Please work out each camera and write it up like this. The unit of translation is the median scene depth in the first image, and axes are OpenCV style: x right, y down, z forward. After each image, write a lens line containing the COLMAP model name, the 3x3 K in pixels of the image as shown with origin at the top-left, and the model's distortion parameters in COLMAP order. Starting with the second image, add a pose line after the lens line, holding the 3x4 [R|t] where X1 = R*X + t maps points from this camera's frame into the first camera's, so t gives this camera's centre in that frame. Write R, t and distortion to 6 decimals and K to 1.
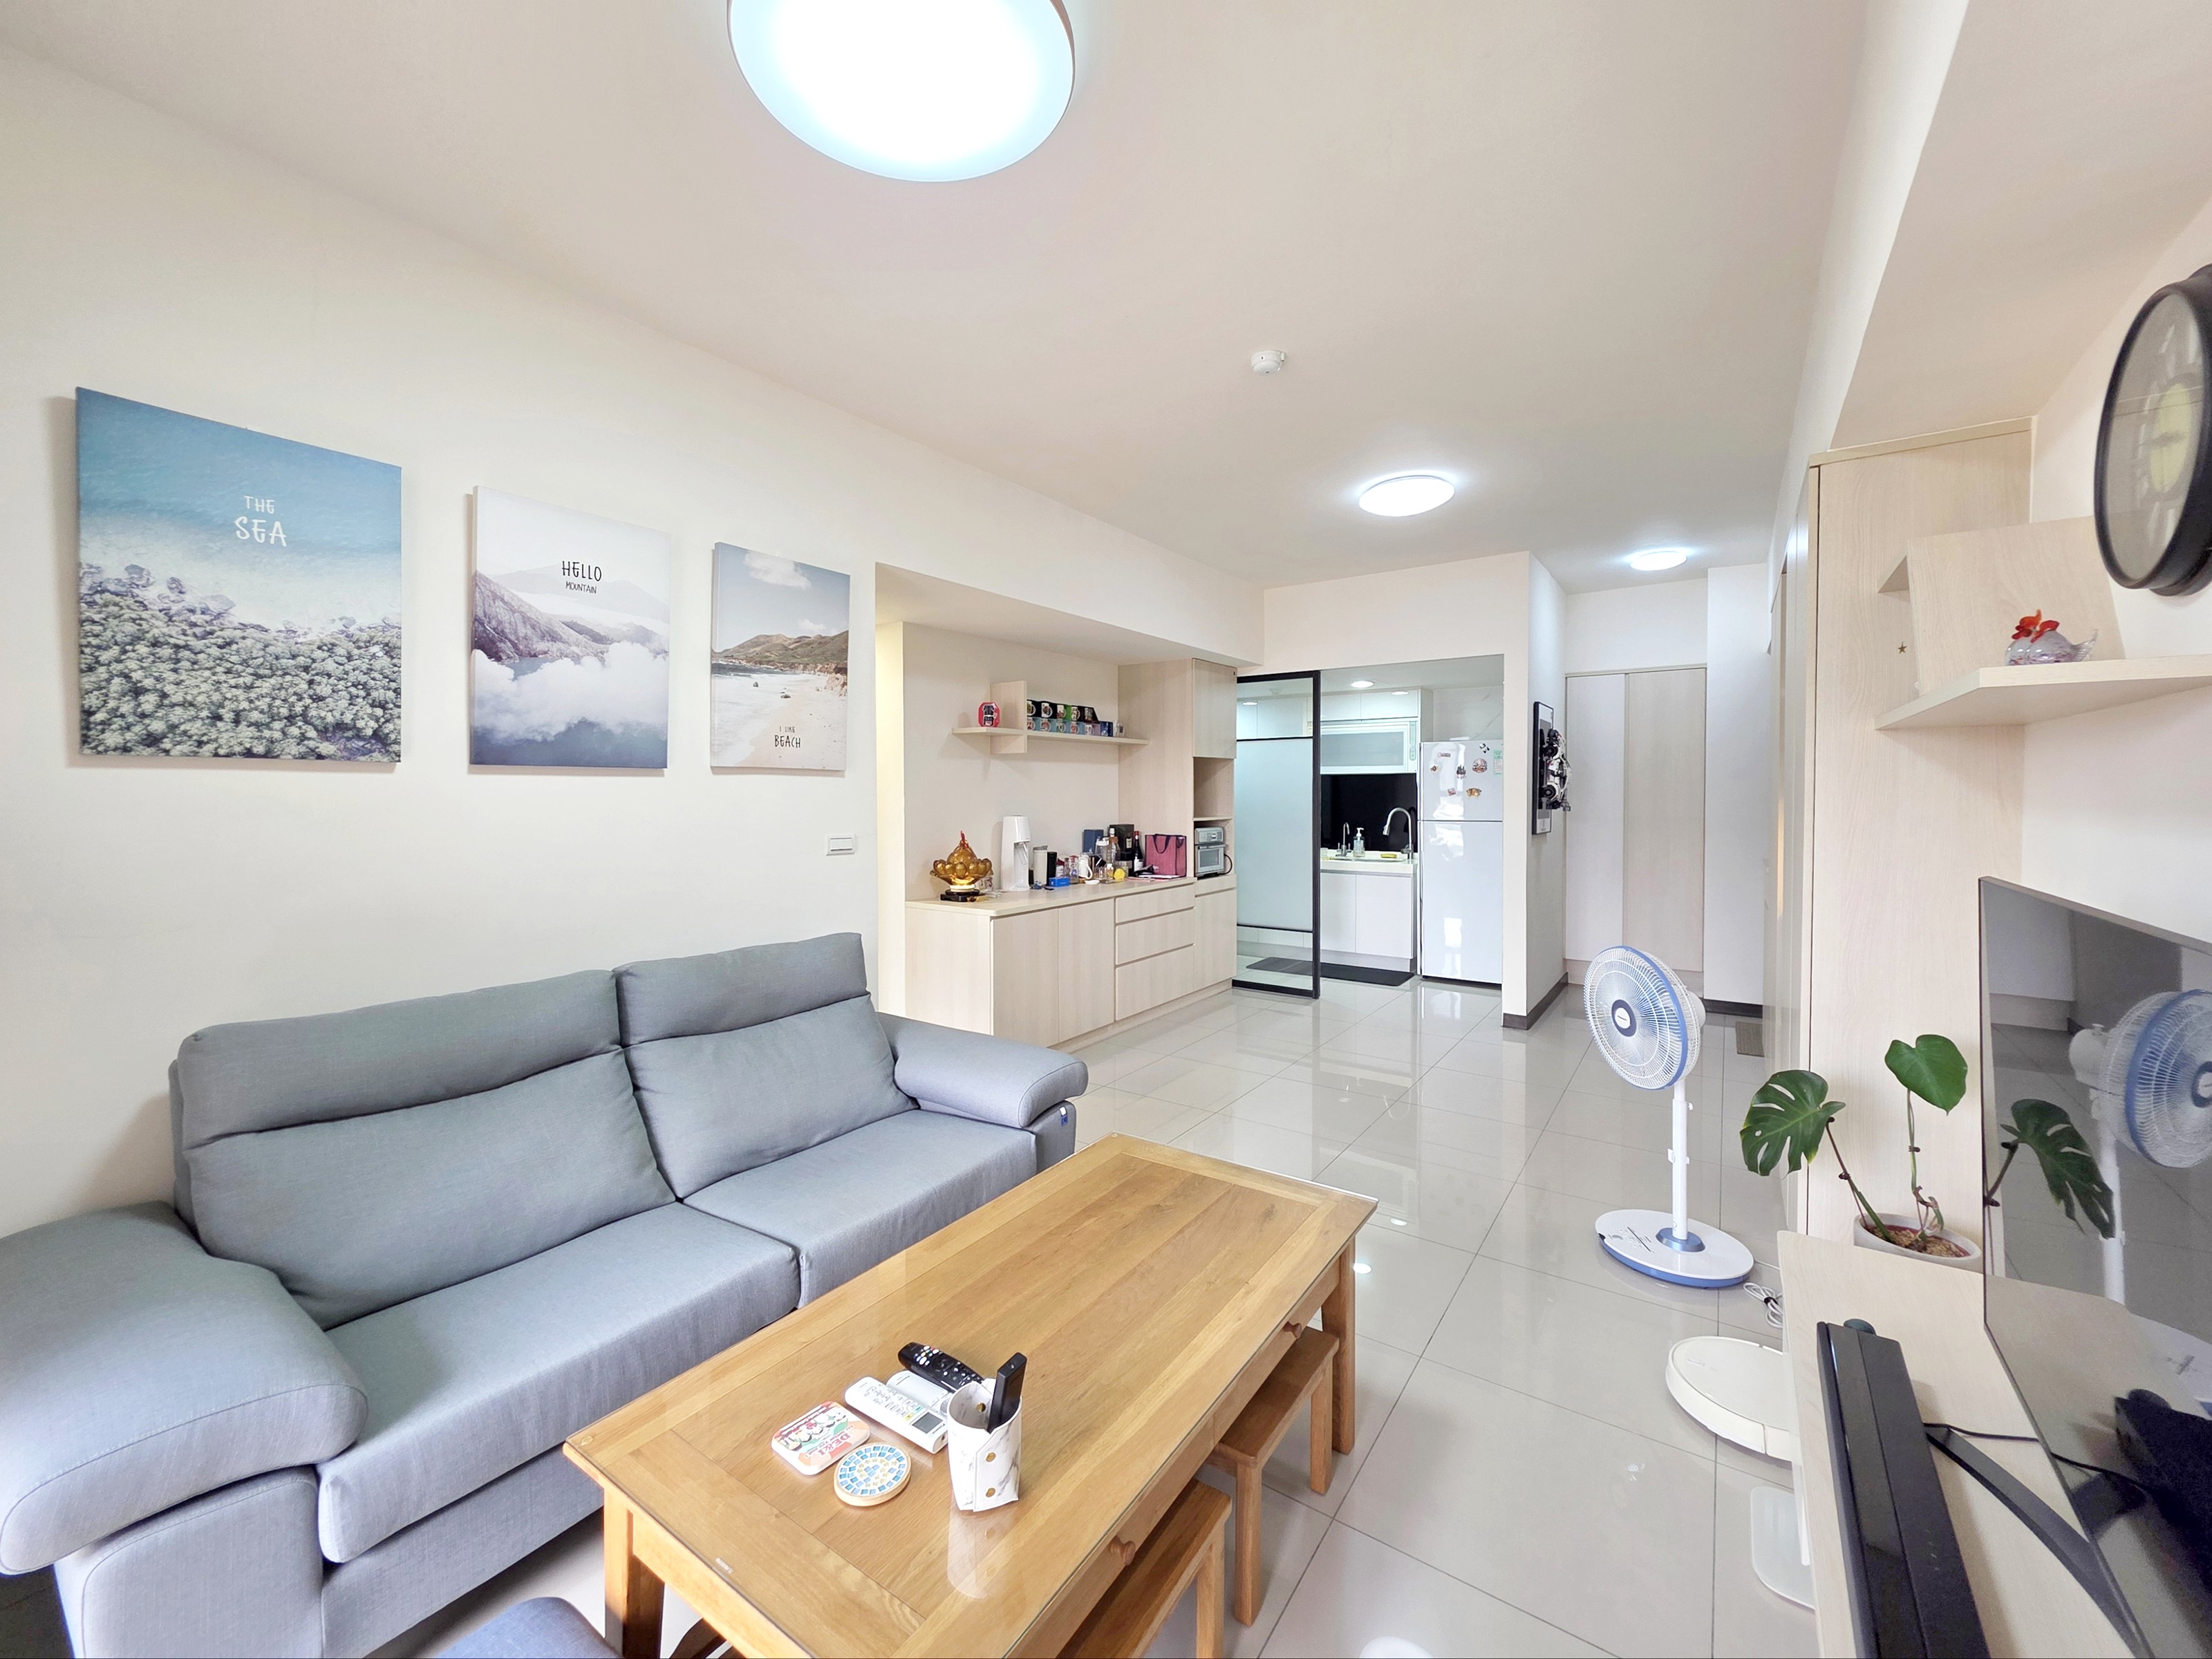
lens RADIAL K [[885.6, 0, 1097.2], [0, 885.6, 807.9], [0, 0, 1]] dist [0.004517, -0.000824]
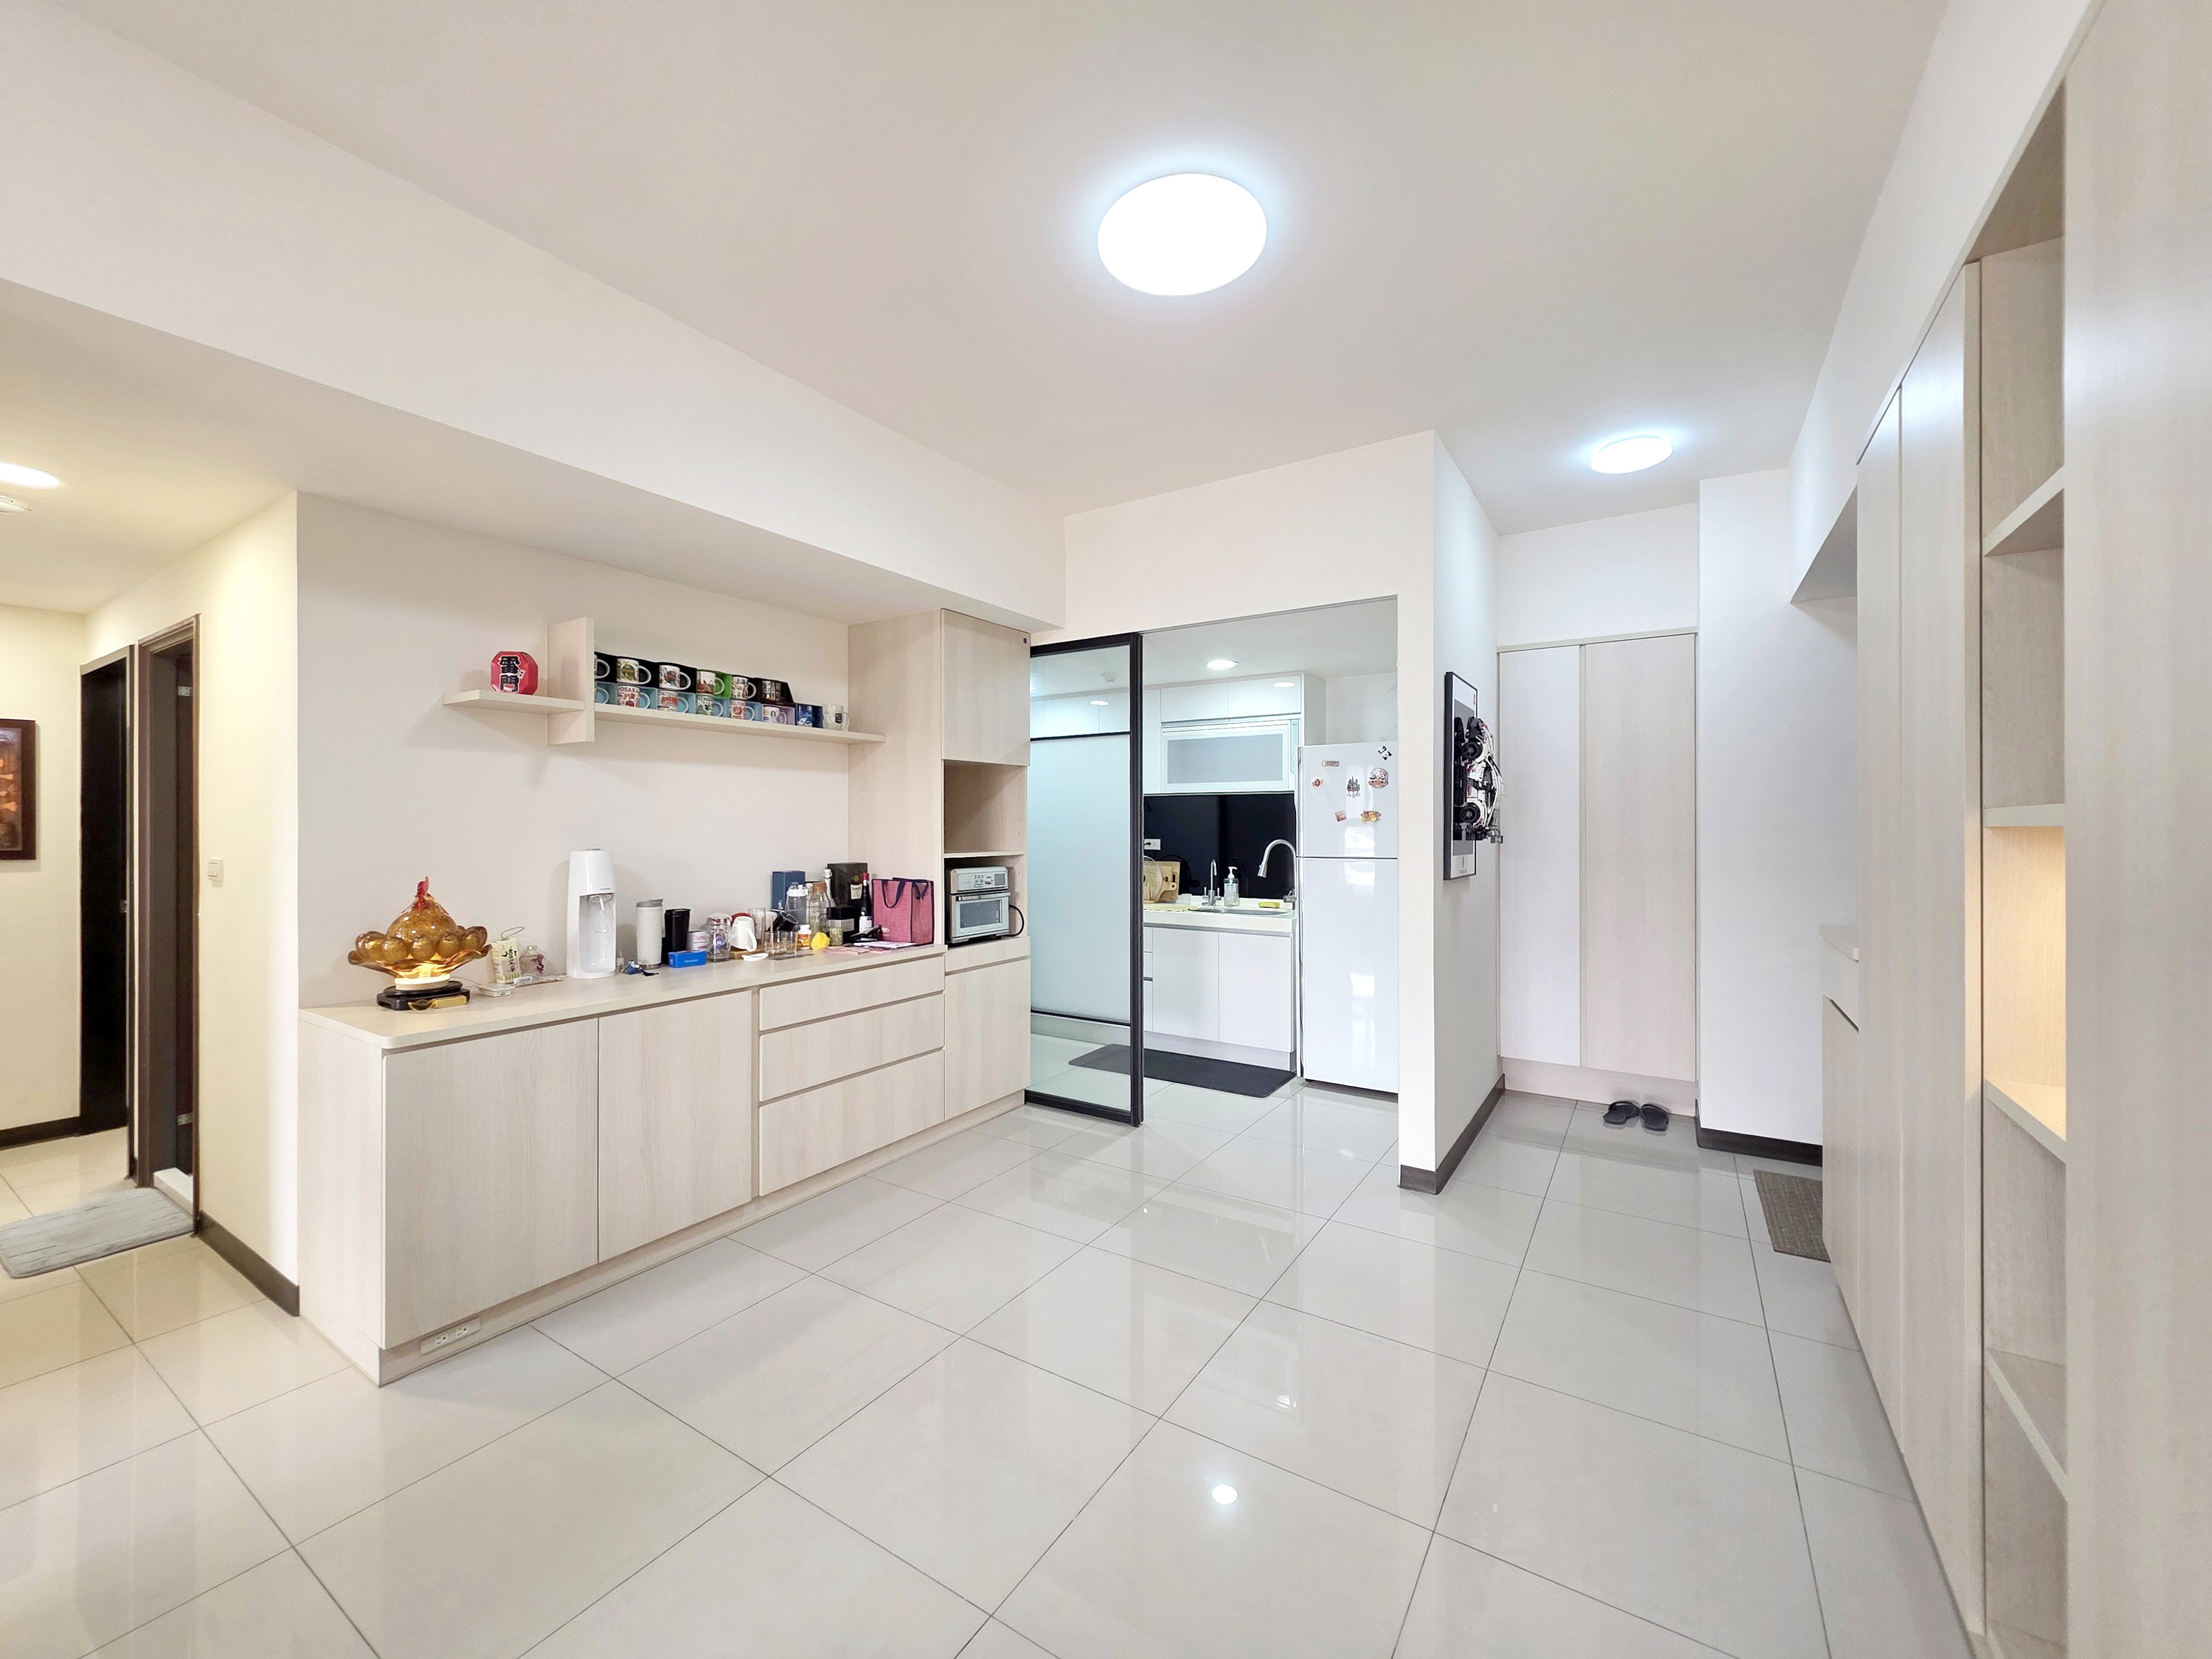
lens RADIAL K [[885.6, 0, 1110.8], [0, 885.6, 824.9], [0, 0, 1]] dist [0.004517, -0.000824]
pose [[0.998344, 0.002611, 0.057471, 0.216199], [-0.001553, 0.999829, -0.018454, 0.002361], [-0.057509, 0.018334, 0.998177, 0.380018]]
